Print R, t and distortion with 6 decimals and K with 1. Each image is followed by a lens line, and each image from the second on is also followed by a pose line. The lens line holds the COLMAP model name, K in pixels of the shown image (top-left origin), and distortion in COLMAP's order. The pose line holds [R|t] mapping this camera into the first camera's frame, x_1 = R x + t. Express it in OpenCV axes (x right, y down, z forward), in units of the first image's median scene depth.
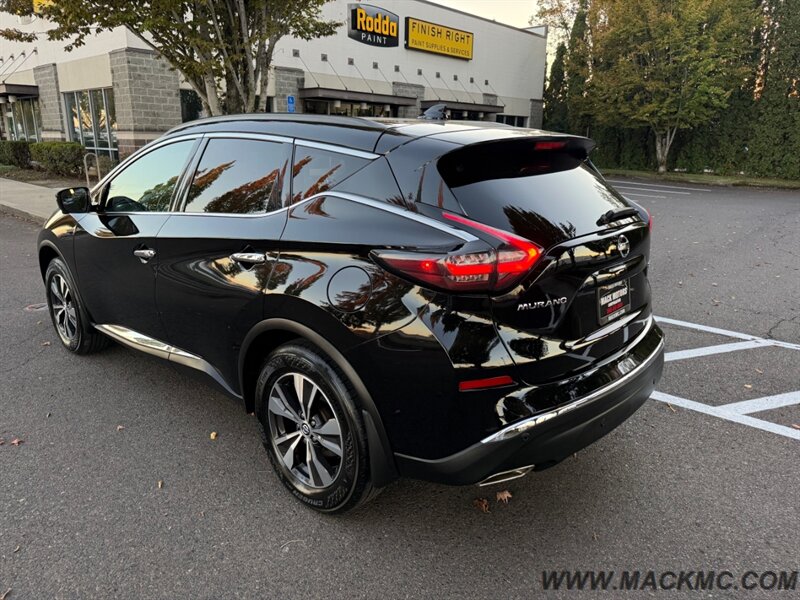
lens RADIAL K [[570.4, 0, 394.8], [0, 570.4, 294.2], [0, 0, 1]] dist [-0.007412, -0.005322]
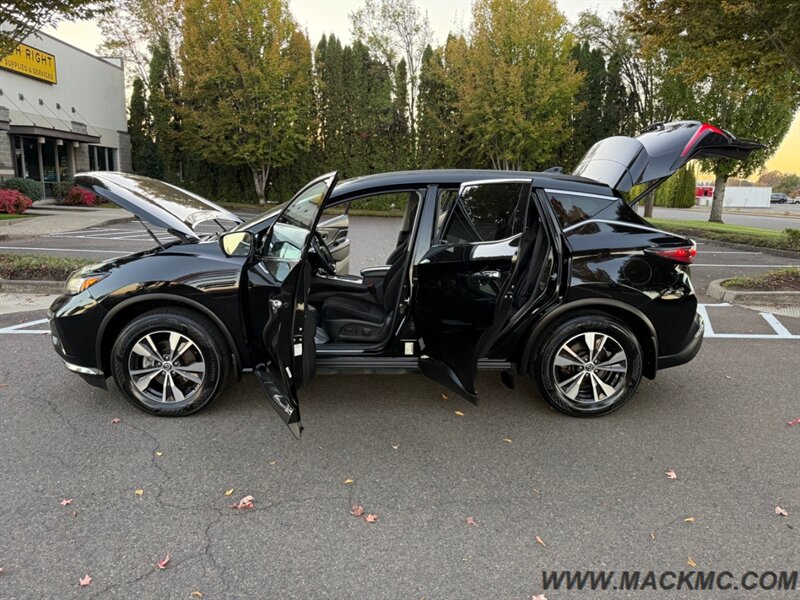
lens RADIAL K [[560.1, 0, 400.0], [0, 560.1, 300.0], [0, 0, 1]] dist [-0.002576, -0.029985]
pose [[0.713734, -0.125444, 0.689091, -0.166661], [0.153800, 0.987889, 0.020538, -0.006817], [-0.683322, 0.091323, 0.724383, 0.021369]]
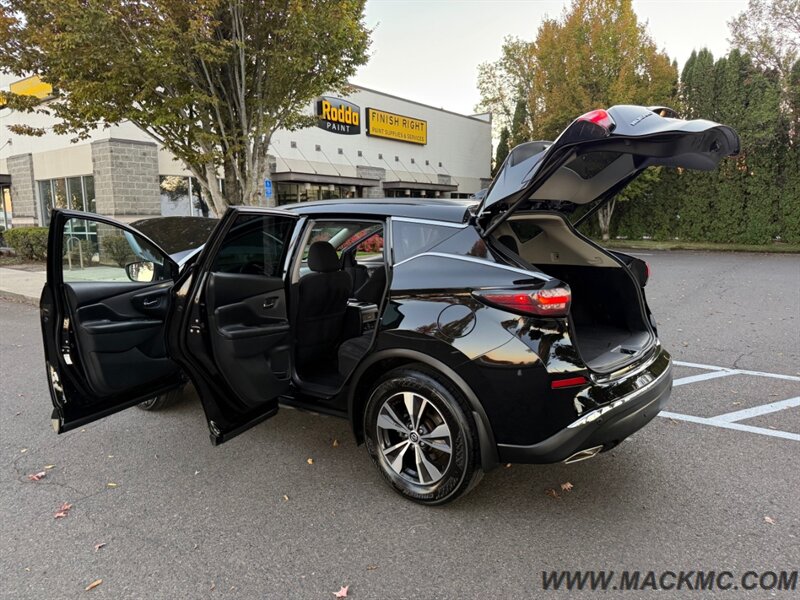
lens RADIAL K [[559.5, 0, 395.0], [0, 559.5, 296.7], [0, 0, 1]] dist [0.054697, -0.094962]
pose [[0.996022, -0.037239, 0.080947, -0.029996], [0.047024, 0.991348, -0.122549, 0.008038], [-0.075683, 0.125868, 0.989156, -0.028564]]
